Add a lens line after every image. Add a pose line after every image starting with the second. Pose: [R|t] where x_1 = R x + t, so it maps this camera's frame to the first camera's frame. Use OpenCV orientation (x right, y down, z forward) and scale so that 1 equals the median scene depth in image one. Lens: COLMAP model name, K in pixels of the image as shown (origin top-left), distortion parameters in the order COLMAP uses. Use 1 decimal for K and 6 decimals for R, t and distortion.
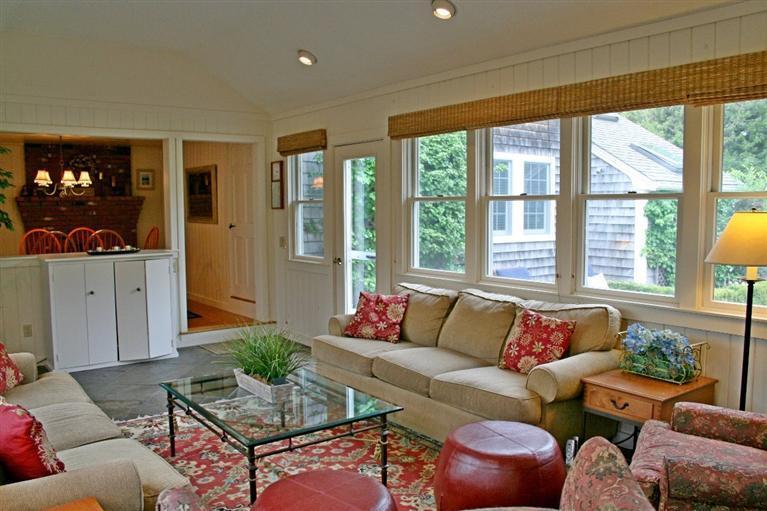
lens RADIAL K [[641.5, 0, 385.1], [0, 641.5, 265.6], [0, 0, 1]] dist [-0.146076, 0.125650]
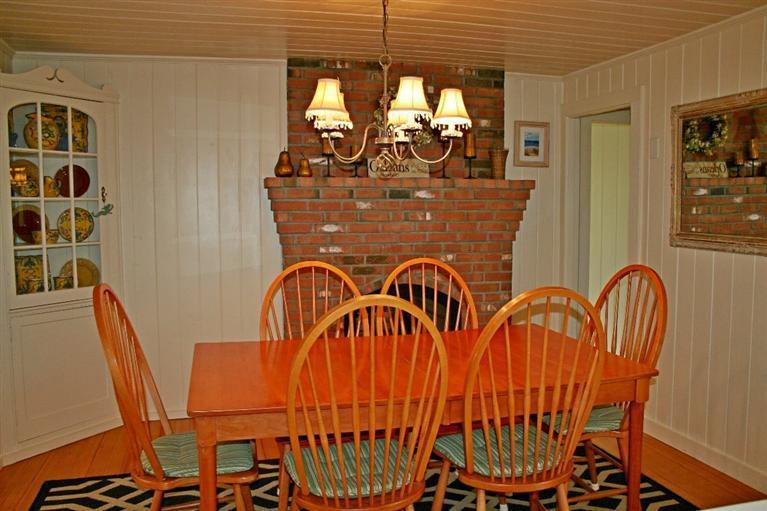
lens RADIAL K [[641.5, 0, 385.1], [0, 641.5, 265.6], [0, 0, 1]] dist [-0.146076, 0.125650]
pose [[0.926371, 0.036747, -0.374815, -0.316603], [-0.038071, 0.999268, 0.003873, -0.049103], [0.374683, 0.010682, 0.927092, 0.559497]]
